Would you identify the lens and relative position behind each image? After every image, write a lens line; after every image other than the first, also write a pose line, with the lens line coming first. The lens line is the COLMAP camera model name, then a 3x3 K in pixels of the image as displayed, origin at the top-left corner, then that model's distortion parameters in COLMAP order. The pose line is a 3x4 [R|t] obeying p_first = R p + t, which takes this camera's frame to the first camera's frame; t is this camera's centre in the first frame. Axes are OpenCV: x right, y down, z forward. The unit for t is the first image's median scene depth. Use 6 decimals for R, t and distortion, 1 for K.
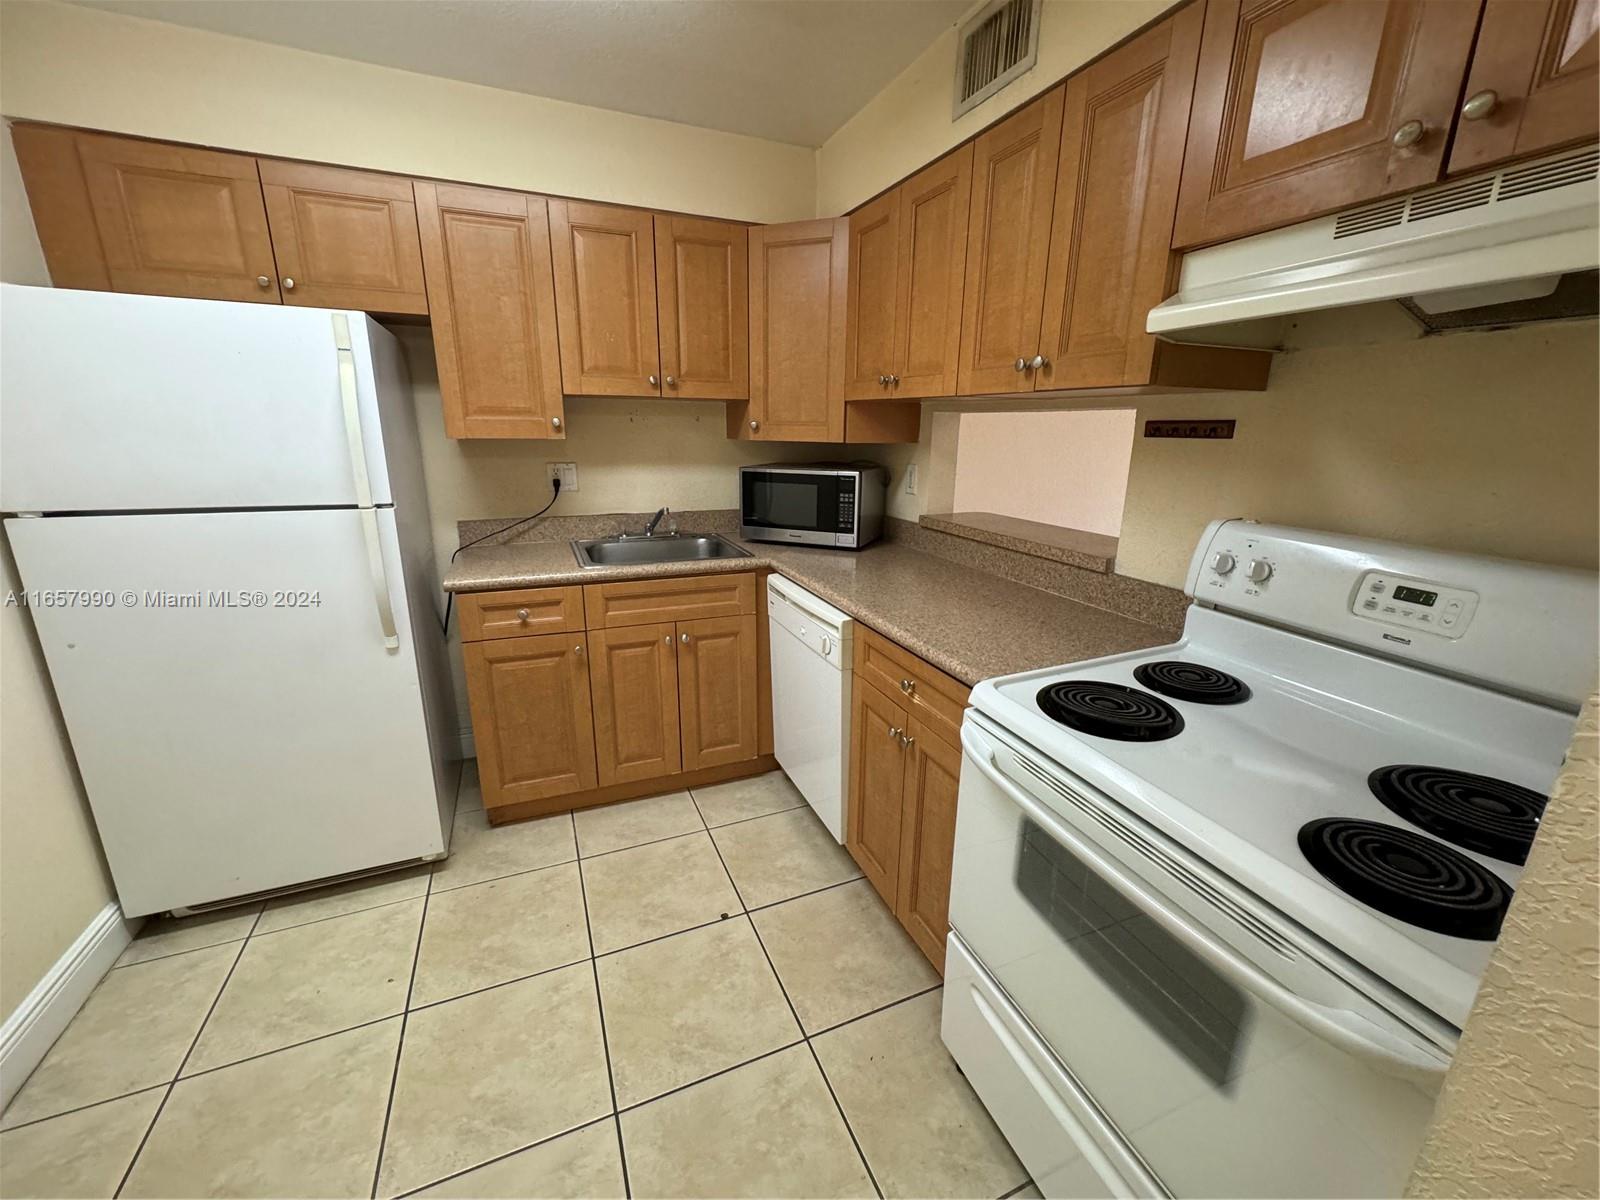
lens RADIAL K [[636.4, 0, 800.0], [0, 636.4, 600.0], [0, 0, 1]] dist [-0.004184, 0.000093]
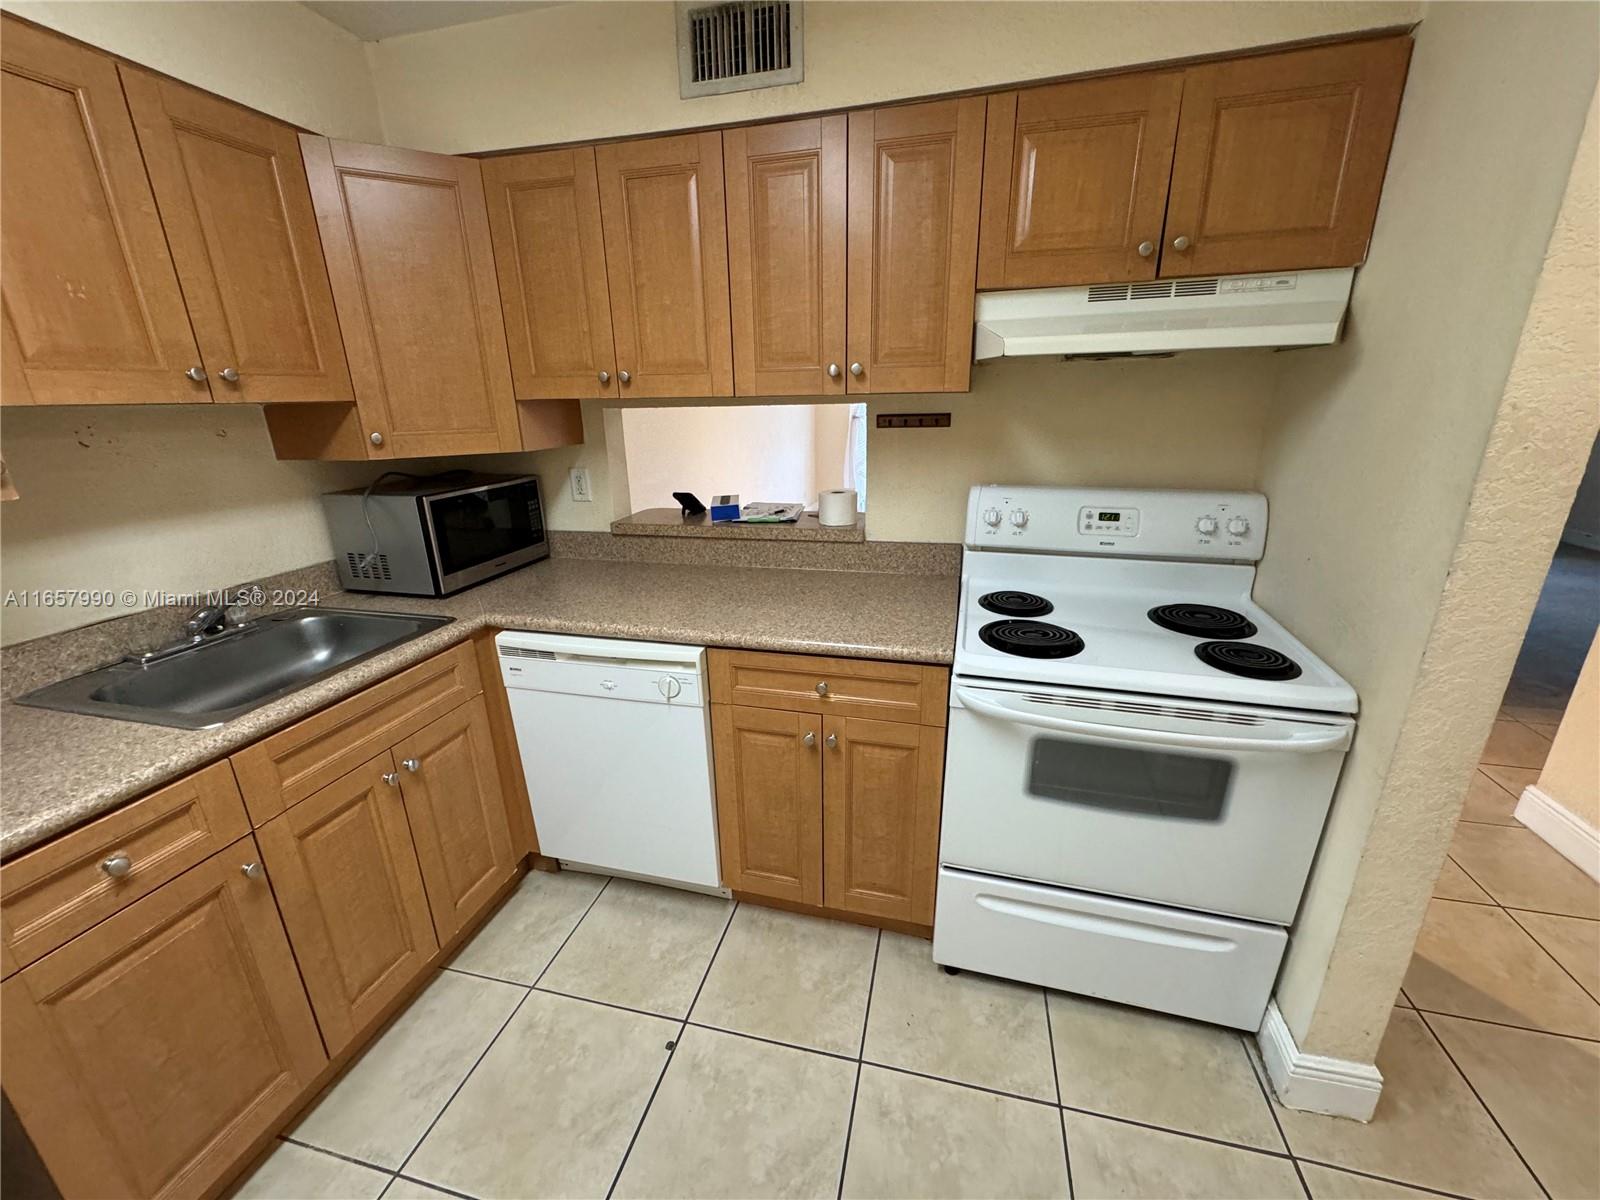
lens RADIAL K [[634.1, 0, 801.3], [0, 634.1, 598.1], [0, 0, 1]] dist [-0.005420, 0.000715]
pose [[0.602753, -0.266472, 0.752118, -0.436975], [0.237832, 0.959743, 0.149432, -0.124298], [-0.761659, 0.088806, 0.641864, 0.277361]]
